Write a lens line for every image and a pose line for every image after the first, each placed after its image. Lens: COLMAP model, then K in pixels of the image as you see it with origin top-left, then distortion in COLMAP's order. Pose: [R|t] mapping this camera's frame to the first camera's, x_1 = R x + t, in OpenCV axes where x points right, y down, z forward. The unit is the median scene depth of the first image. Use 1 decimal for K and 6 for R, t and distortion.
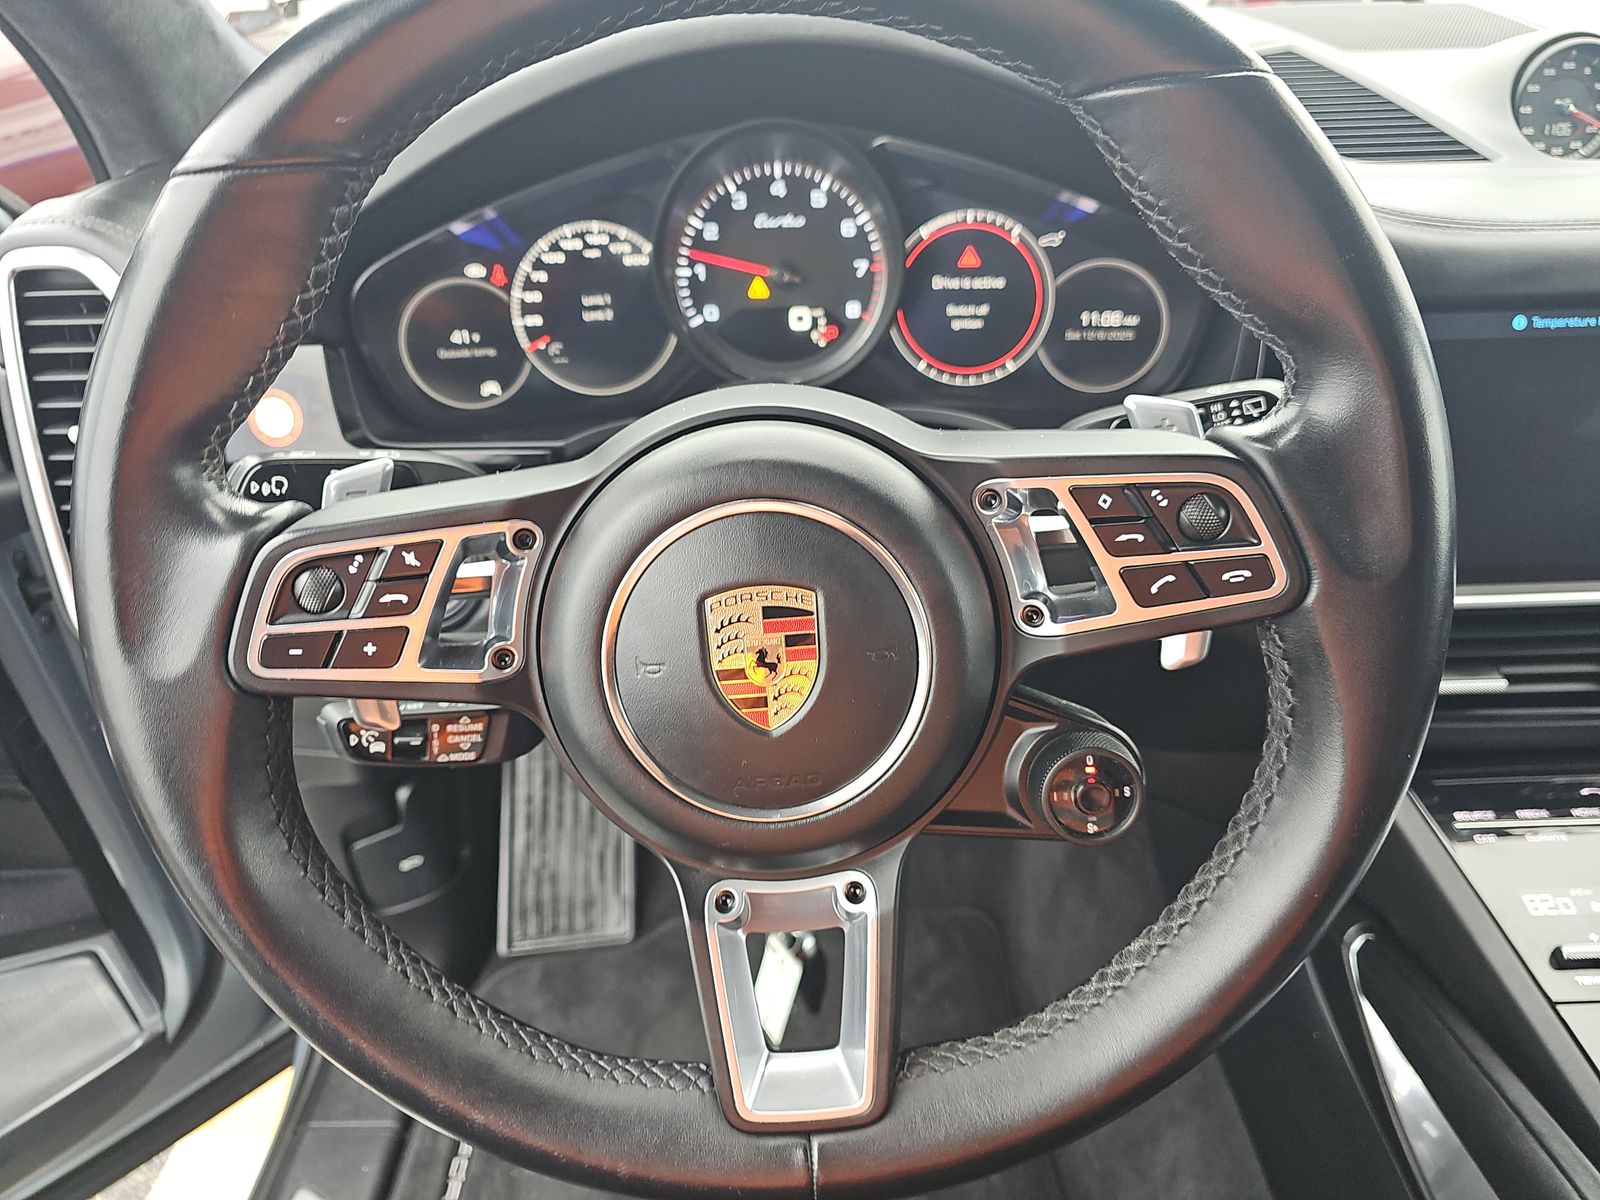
lens RADIAL K [[1050.9, 0, 800.0], [0, 1050.9, 600.0], [0, 0, 1]] dist [-0.001813, -0.002792]
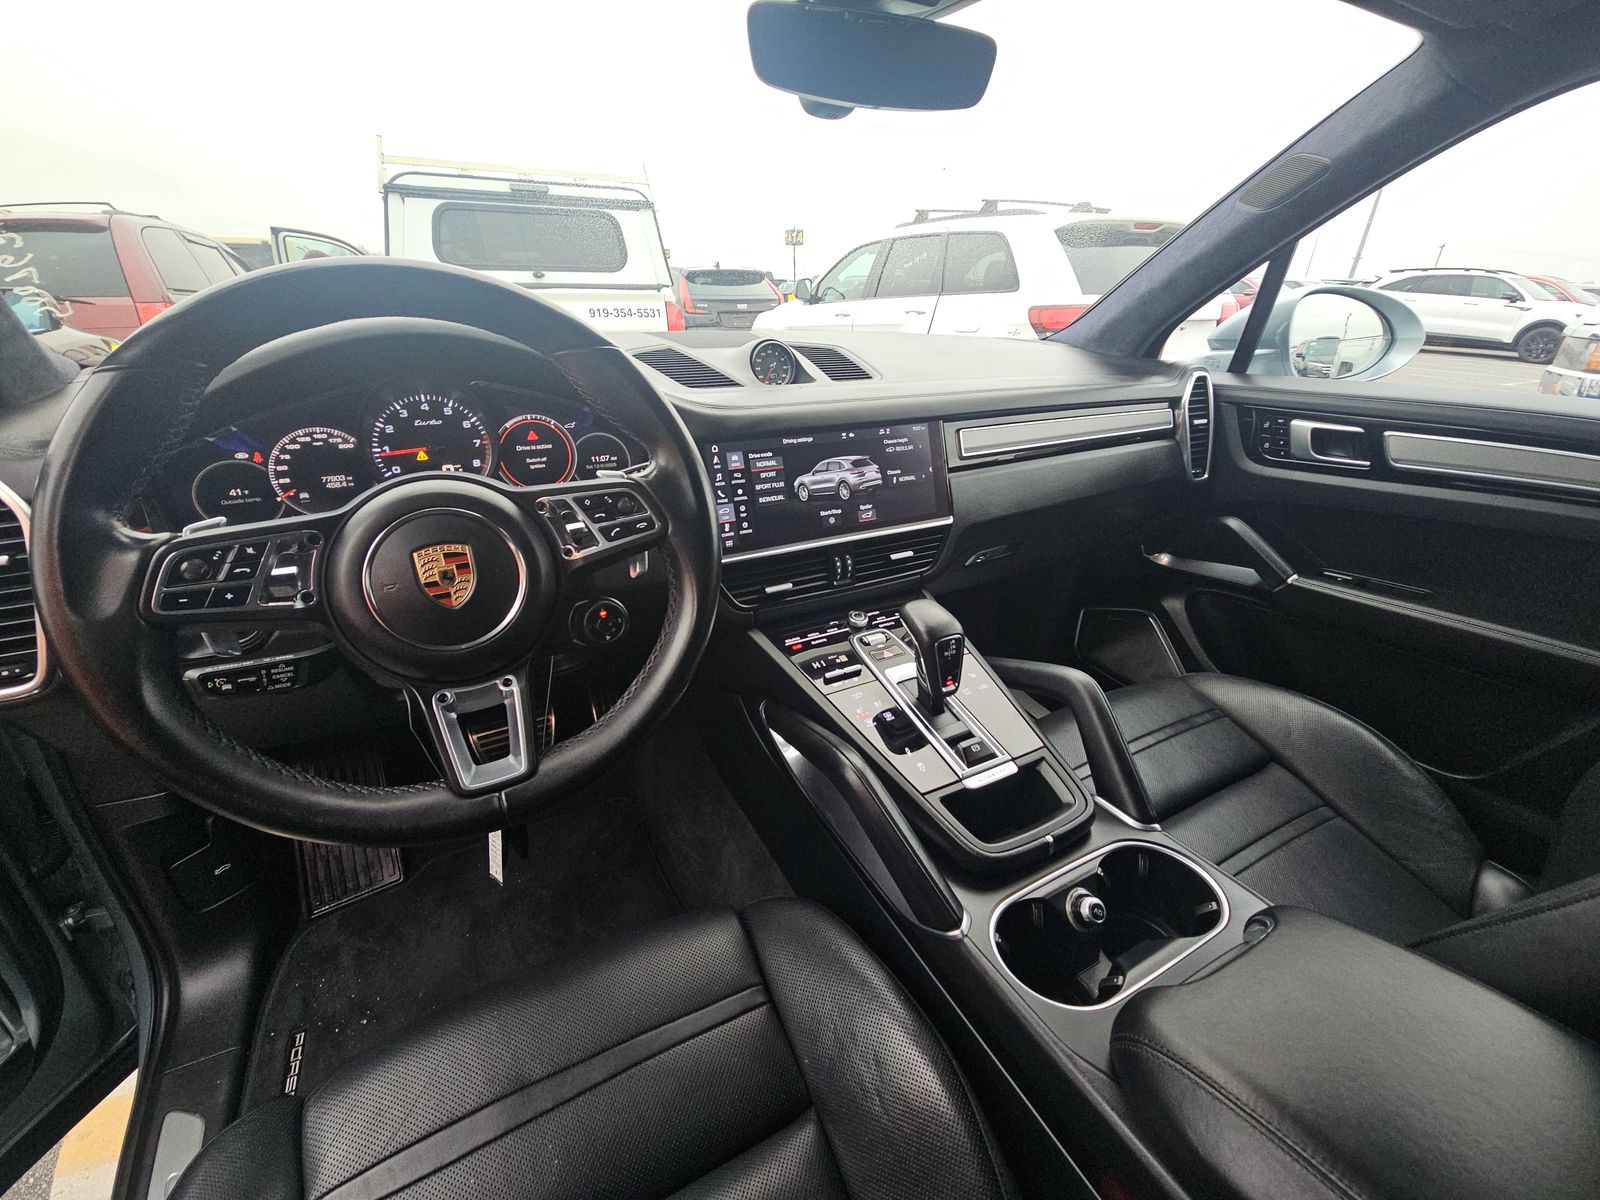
lens RADIAL K [[654.5, 0, 800.0], [0, 654.5, 600.0], [0, 0, 1]] dist [0.000847, 0.000000]
pose [[0.888302, -0.156832, 0.431652, 0.018524], [0.215752, 0.972221, -0.090762, 0.236901], [-0.405426, 0.173754, 0.897463, -0.354736]]
